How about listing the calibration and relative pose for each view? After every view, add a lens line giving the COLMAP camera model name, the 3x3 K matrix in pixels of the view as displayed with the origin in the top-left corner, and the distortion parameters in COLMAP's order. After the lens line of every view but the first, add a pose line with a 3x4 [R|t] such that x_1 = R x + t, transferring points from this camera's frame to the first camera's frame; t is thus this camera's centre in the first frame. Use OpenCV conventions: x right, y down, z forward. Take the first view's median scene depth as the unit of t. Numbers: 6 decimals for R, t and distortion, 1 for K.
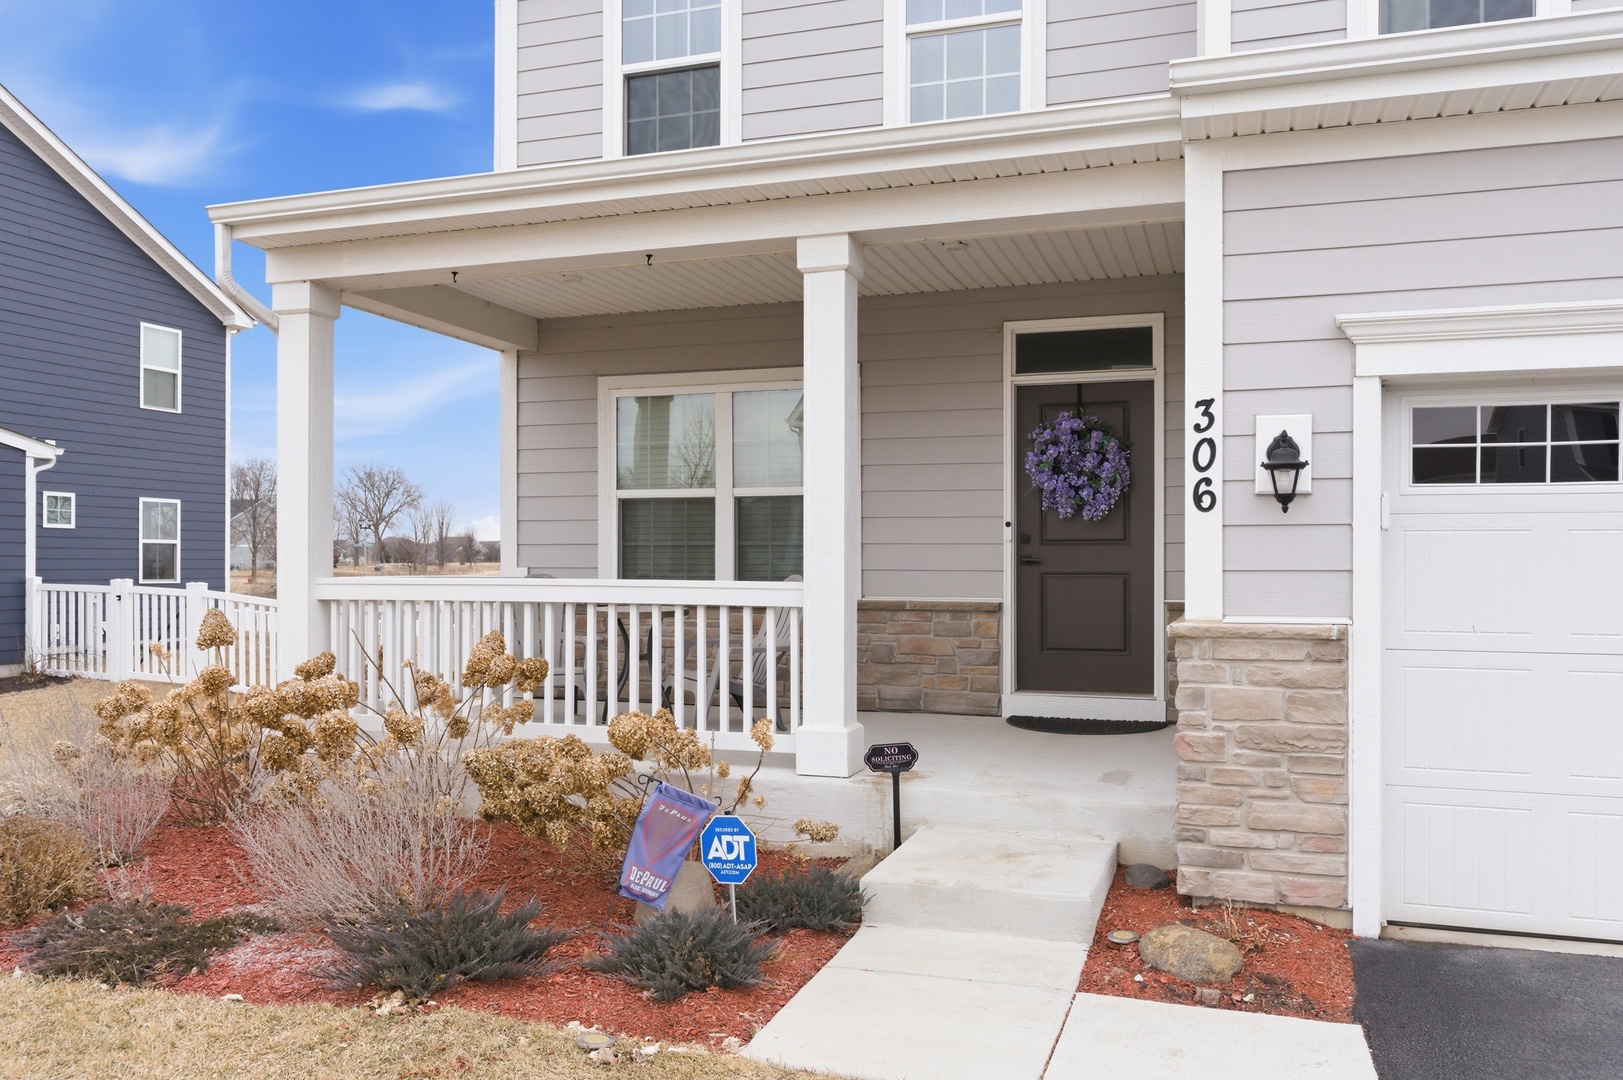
lens RADIAL K [[1360.1, 0, 770.3], [0, 1360.1, 507.5], [0, 0, 1]] dist [0.022451, 0.006579]
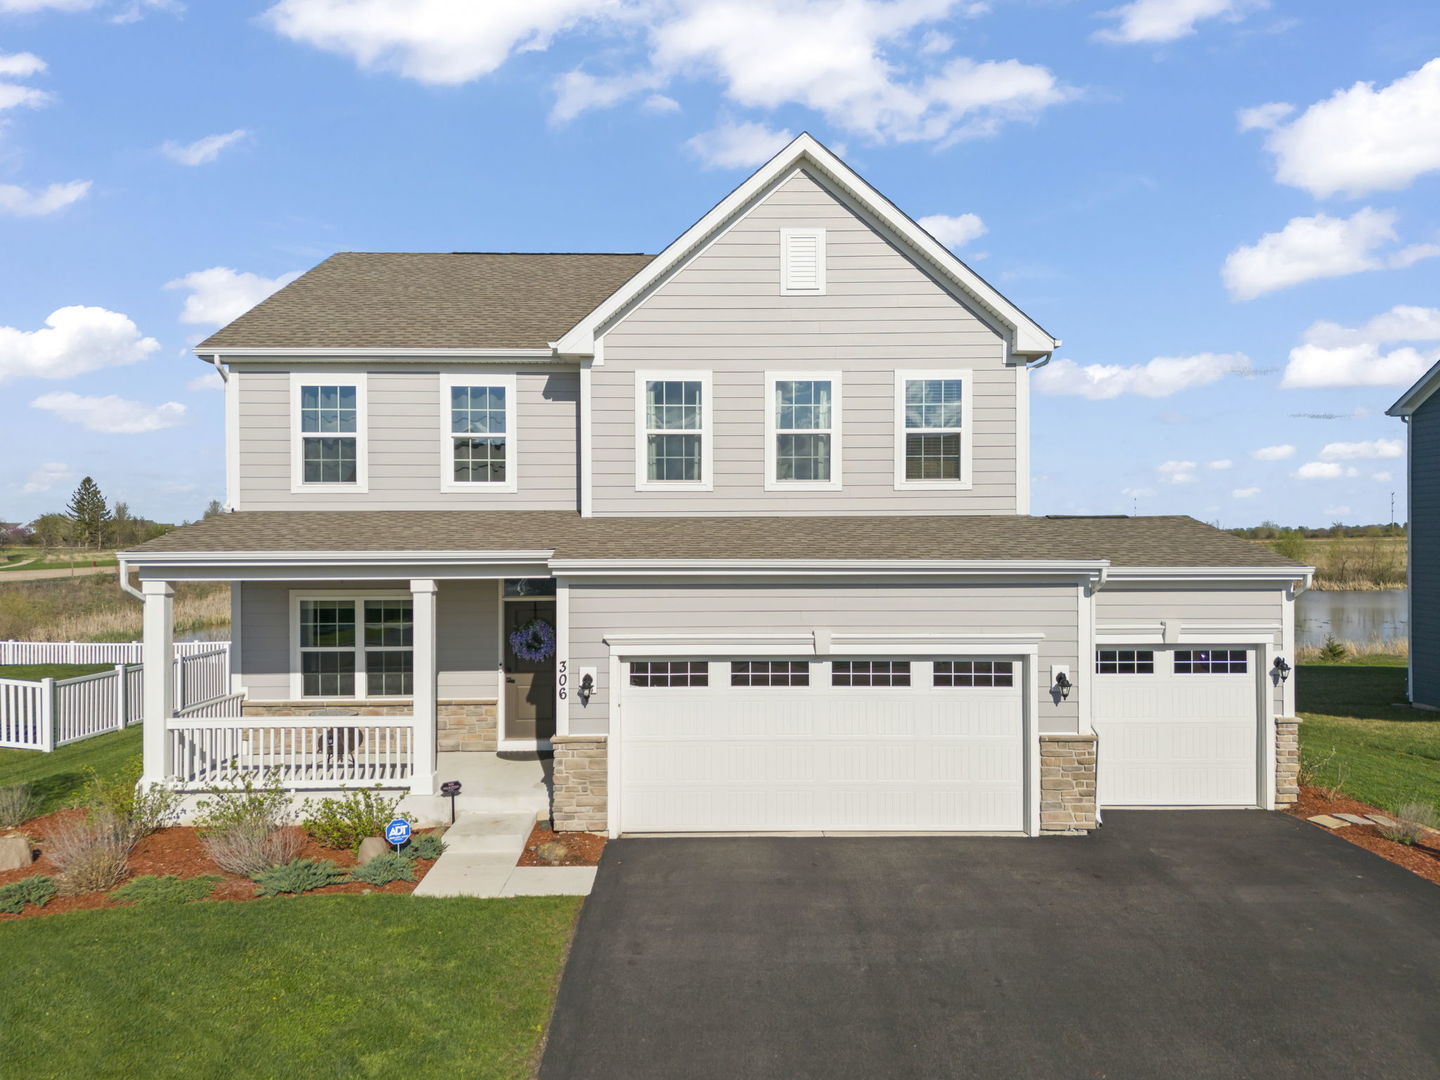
lens RADIAL K [[1071.2, 0, 712.4], [0, 1071.2, 547.5], [0, 0, 1]] dist [0.058884, -0.002371]
pose [[0.939056, -0.005779, 0.343716, -0.170773], [-0.005709, 0.999459, 0.032402, -0.401298], [-0.343717, -0.032389, 0.938514, -1.268590]]
